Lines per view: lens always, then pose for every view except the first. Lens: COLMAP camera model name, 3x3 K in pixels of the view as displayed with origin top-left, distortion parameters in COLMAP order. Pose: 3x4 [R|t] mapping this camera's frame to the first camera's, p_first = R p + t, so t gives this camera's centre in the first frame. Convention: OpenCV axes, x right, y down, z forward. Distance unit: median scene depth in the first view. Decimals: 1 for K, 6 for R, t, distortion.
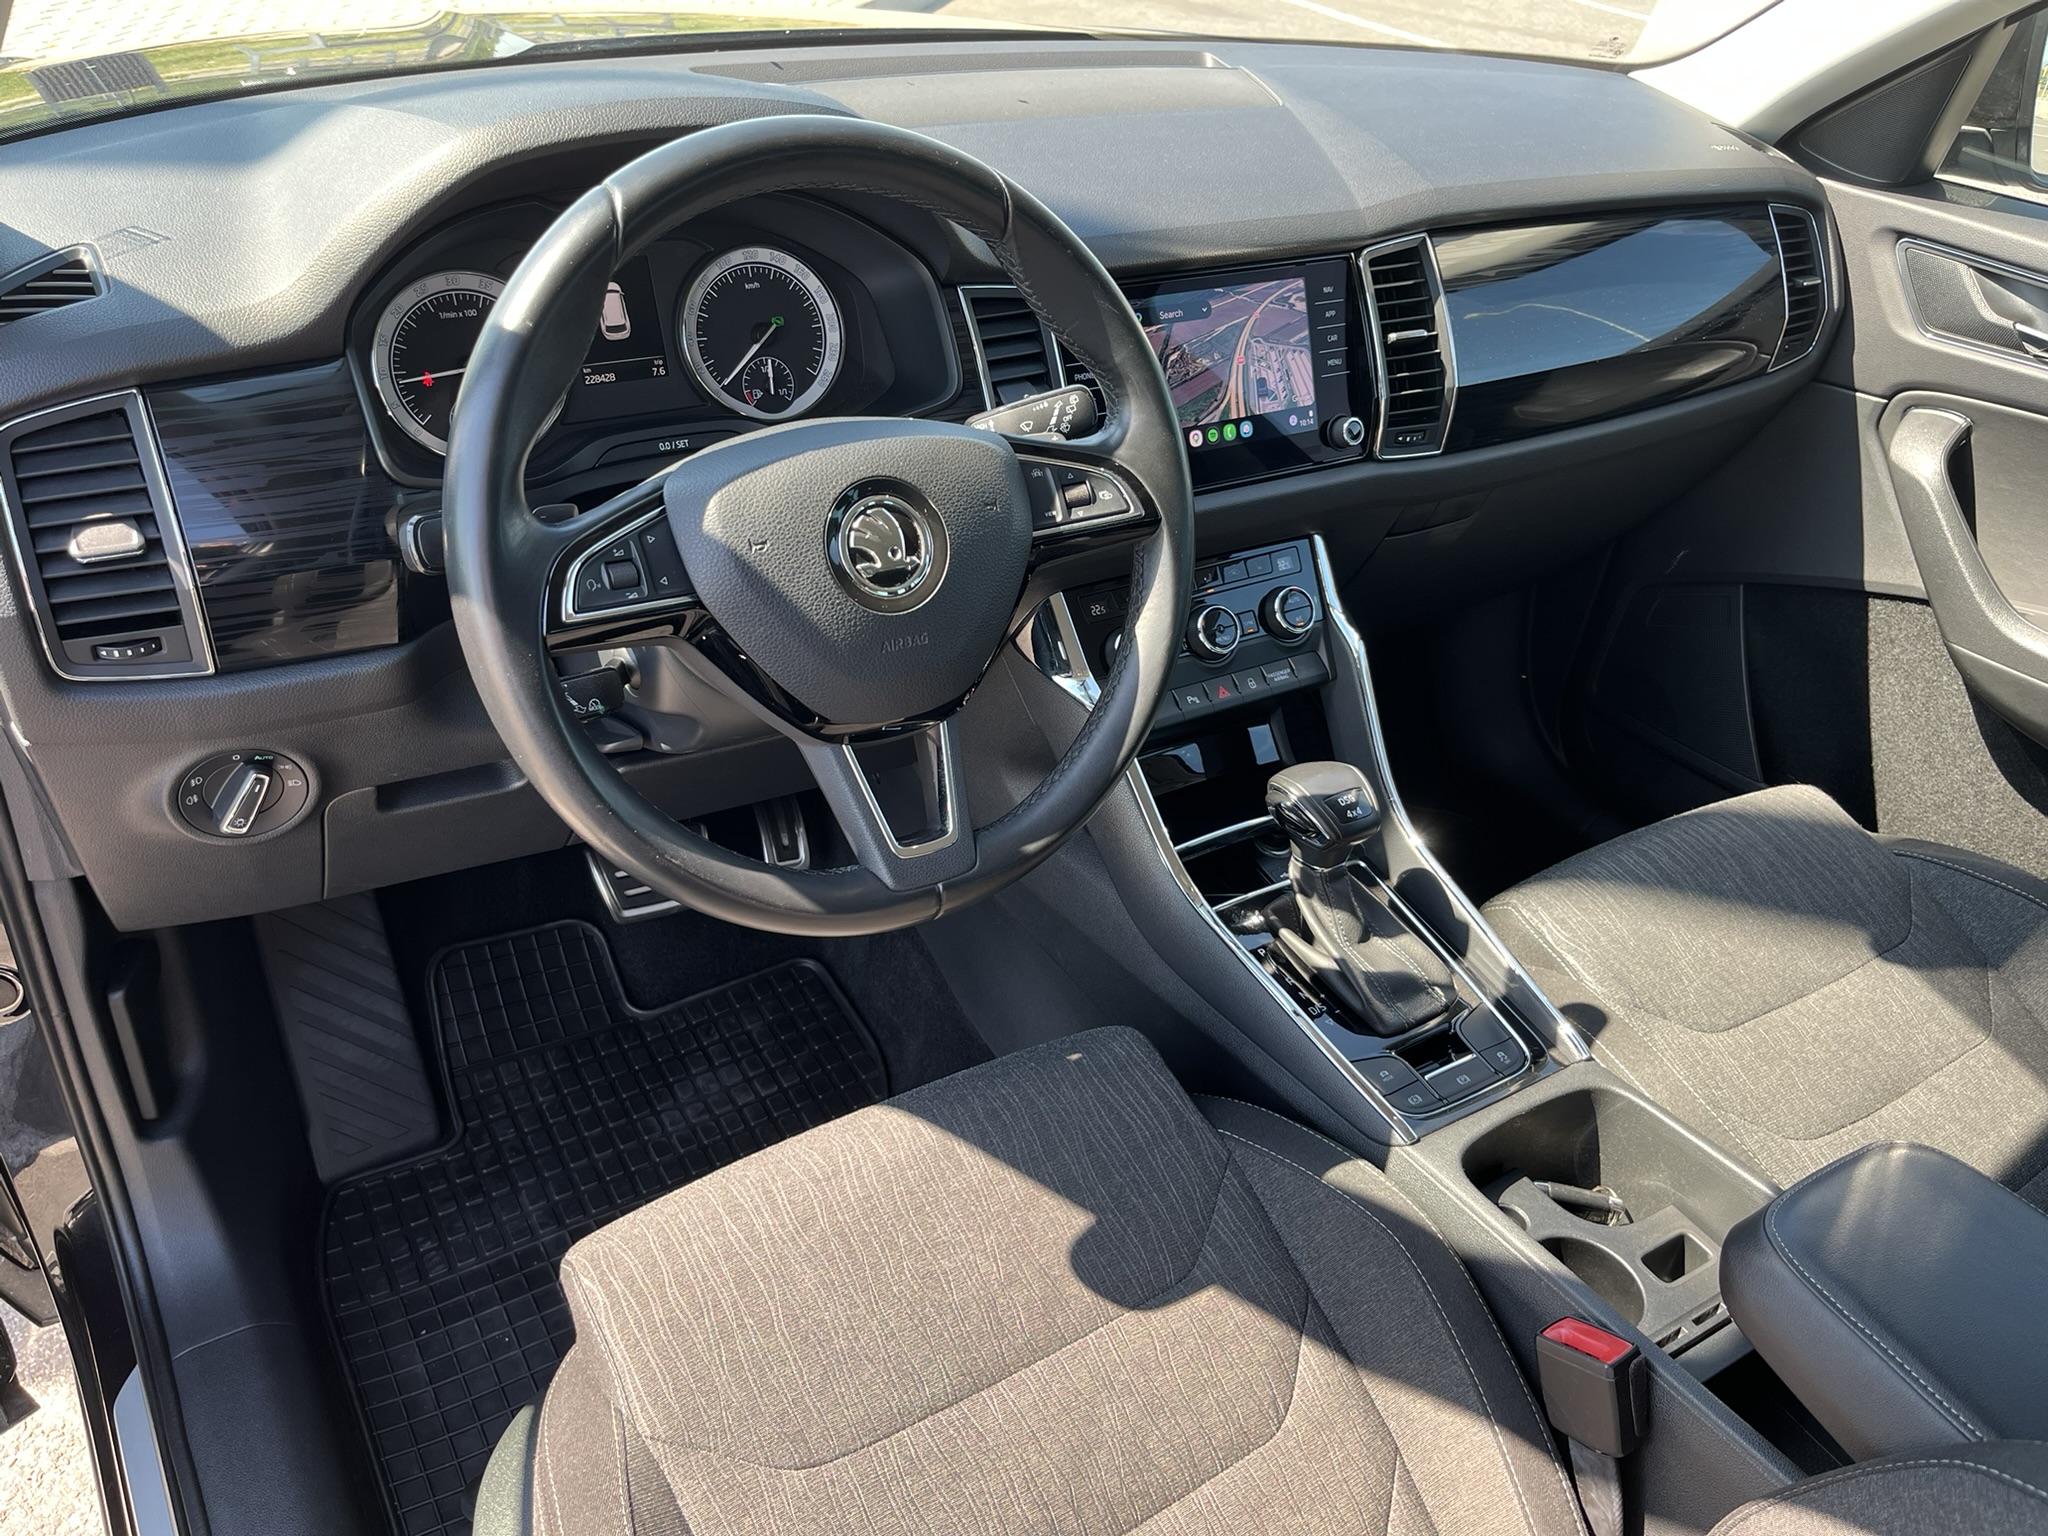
lens RADIAL K [[1535.3, 0, 1020.7], [0, 1535.3, 776.4], [0, 0, 1]] dist [0.035795, -0.057720]
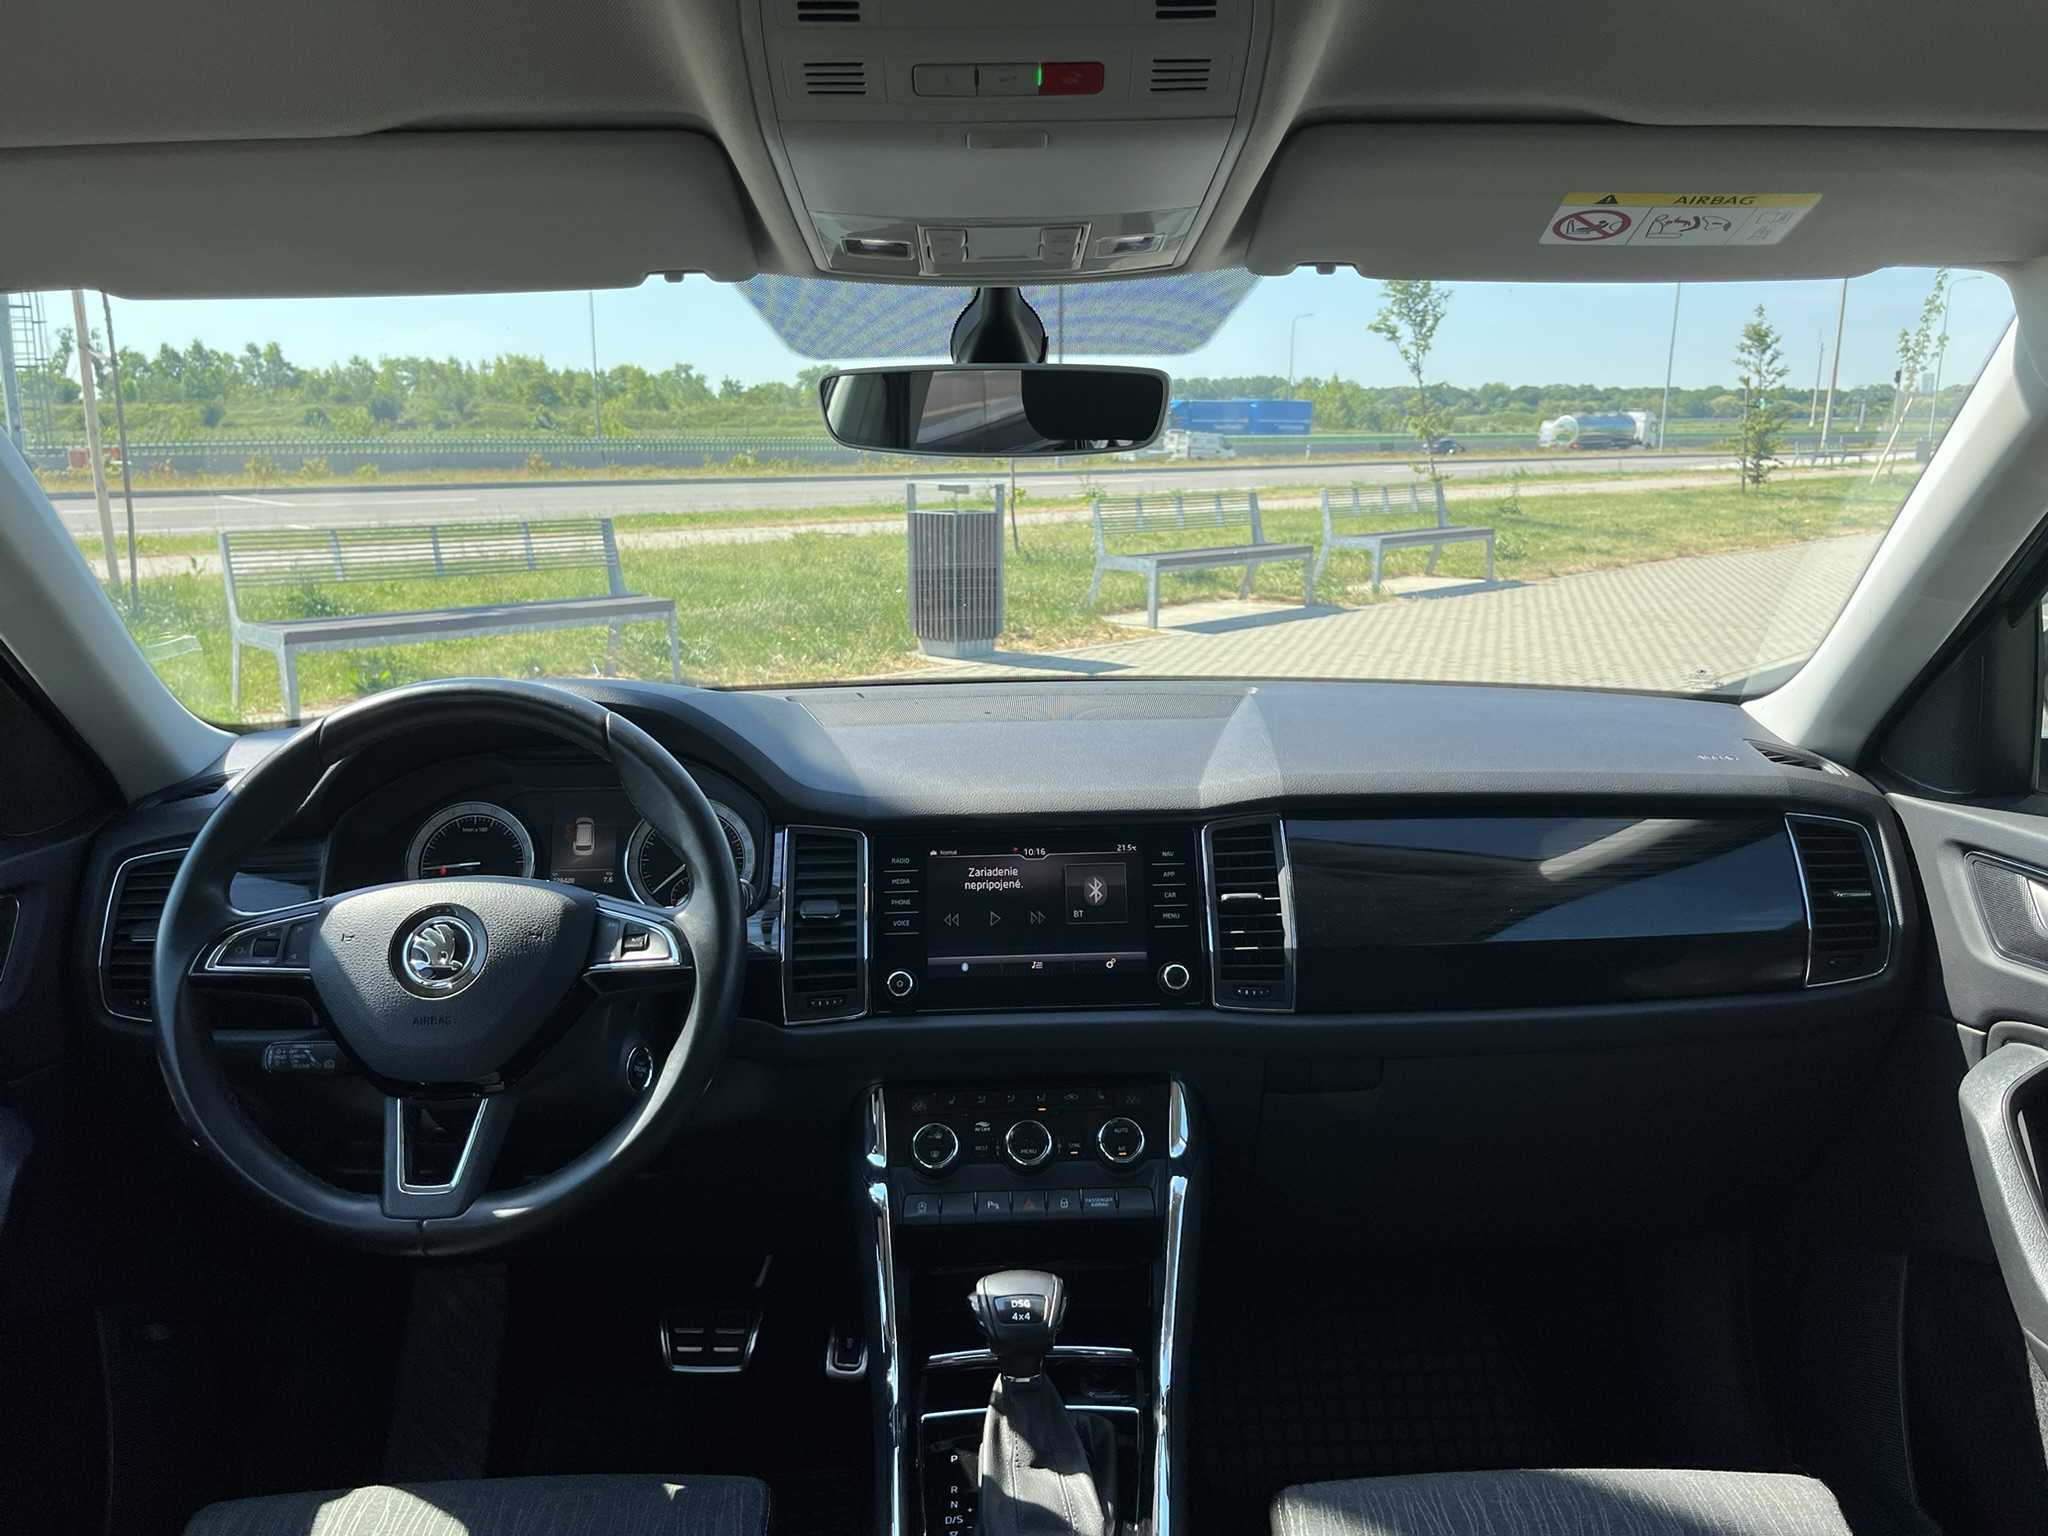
lens RADIAL K [[1506.4, 0, 1037.1], [0, 1506.4, 792.3], [0, 0, 1]] dist [0.072552, -0.165205]
pose [[0.865708, 0.005857, -0.500514, 0.702599], [-0.214191, 0.908093, -0.359846, 0.064004], [0.452406, 0.418728, 0.787398, 0.070920]]
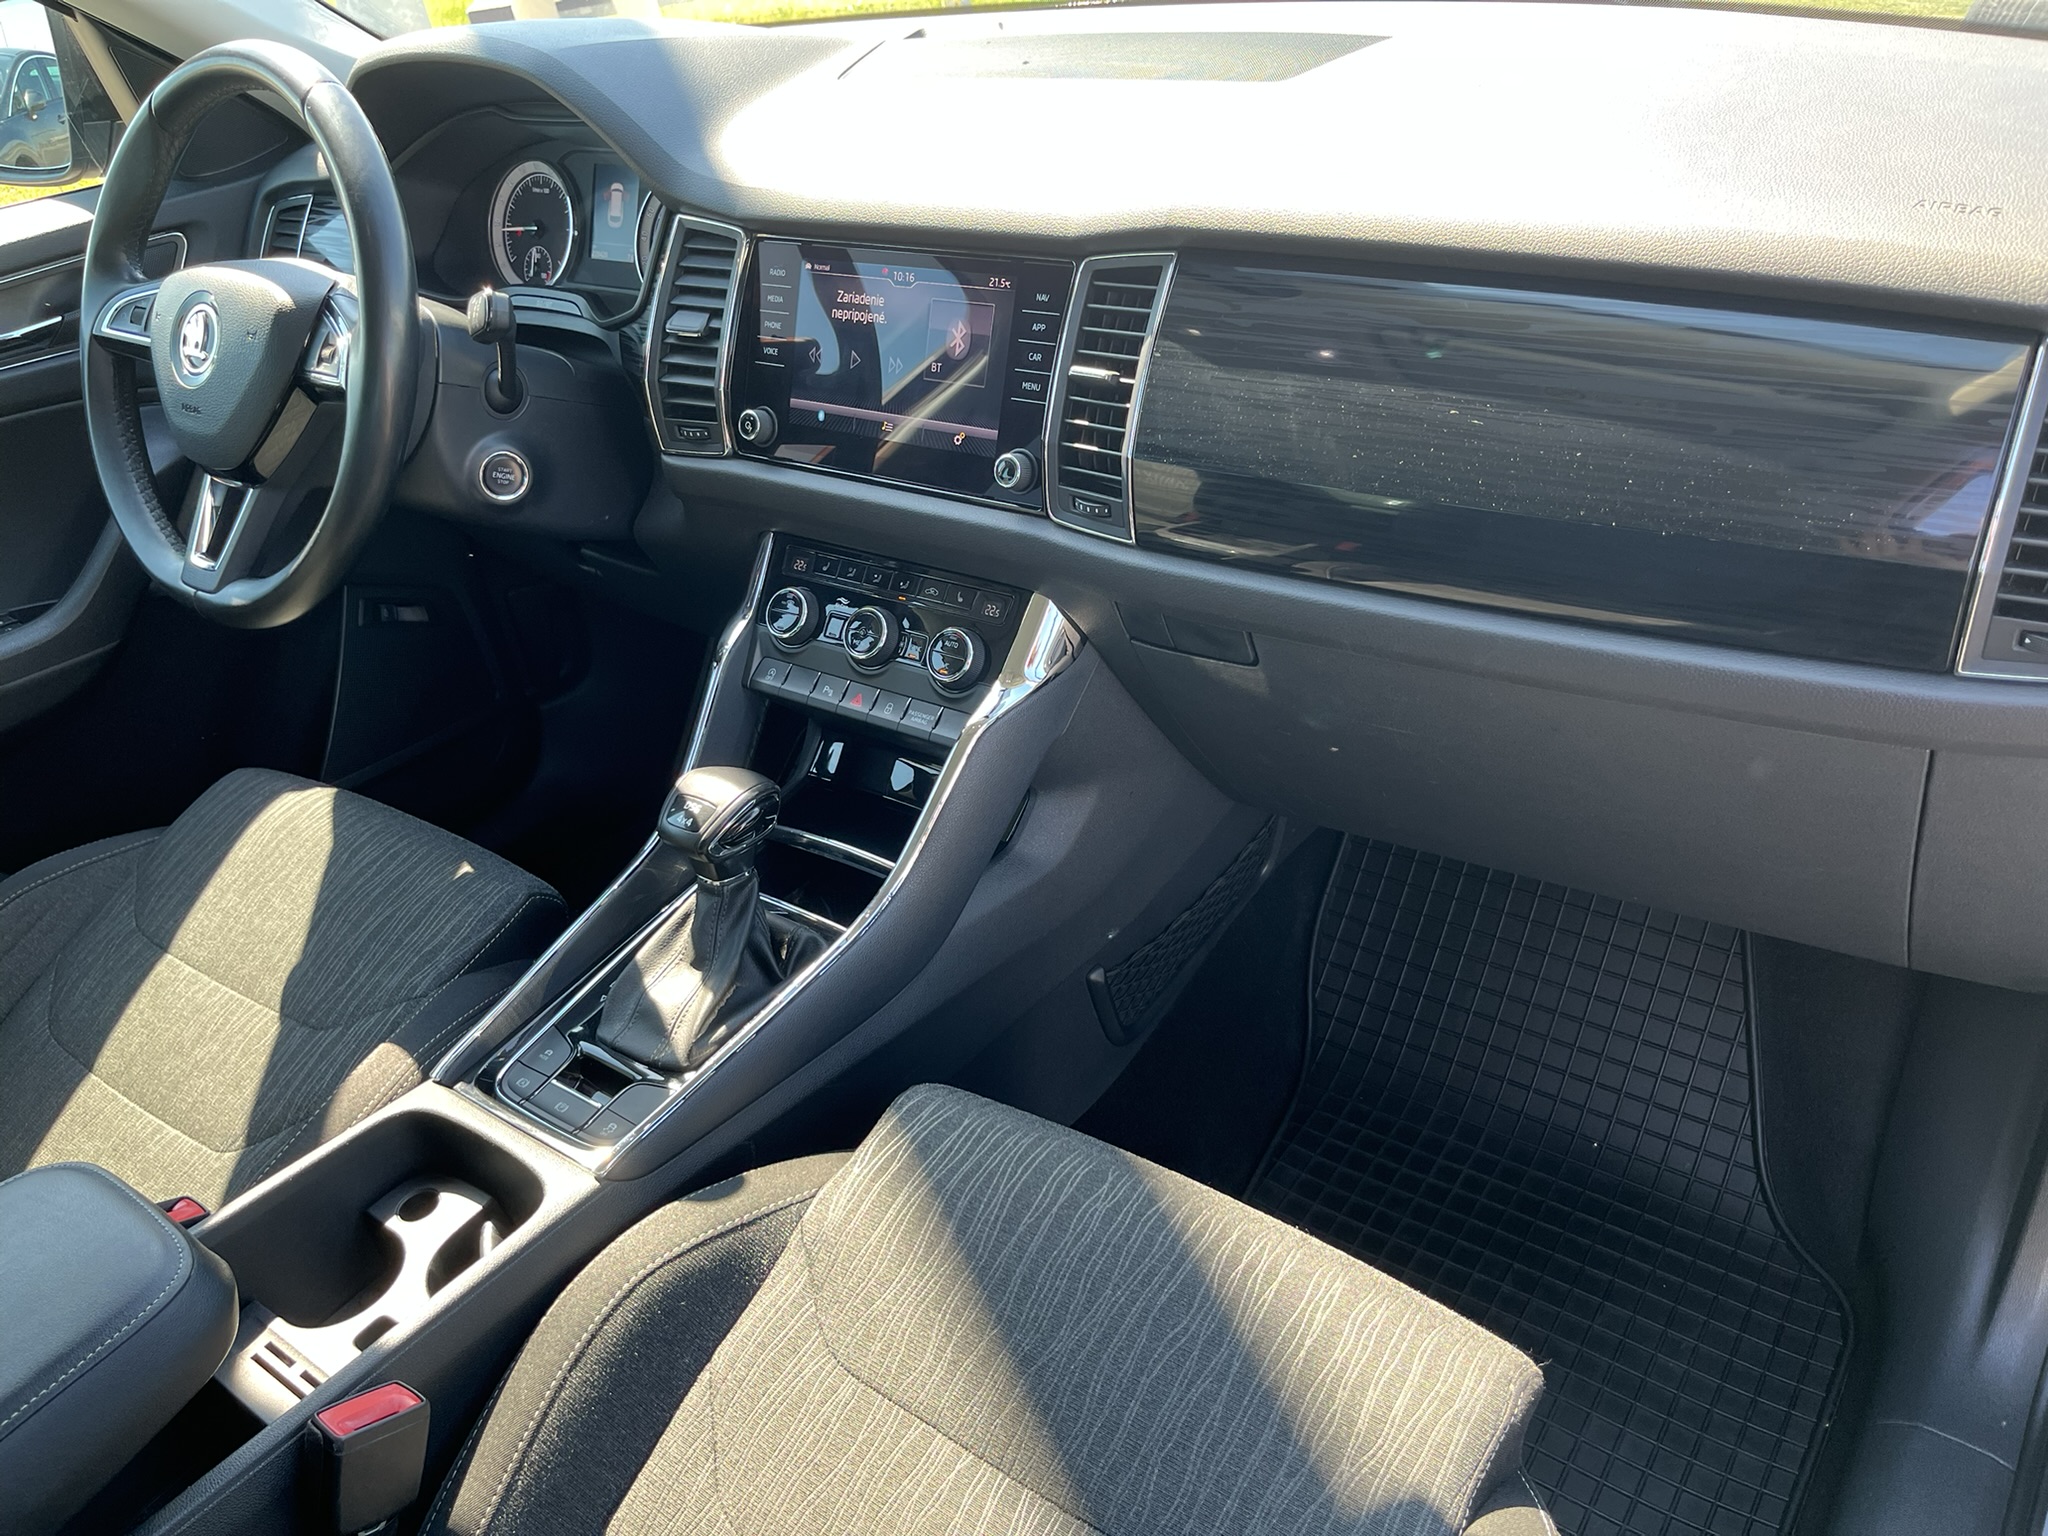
lens RADIAL K [[1554.7, 0, 1024.0], [0, 1554.7, 768.0], [0, 0, 1]] dist [0.058965, -0.095528]
pose [[0.367812, 0.397675, -0.840576, 1.041862], [-0.410460, 0.880547, 0.236980, -0.302611], [0.834408, 0.257859, 0.487106, 0.683595]]
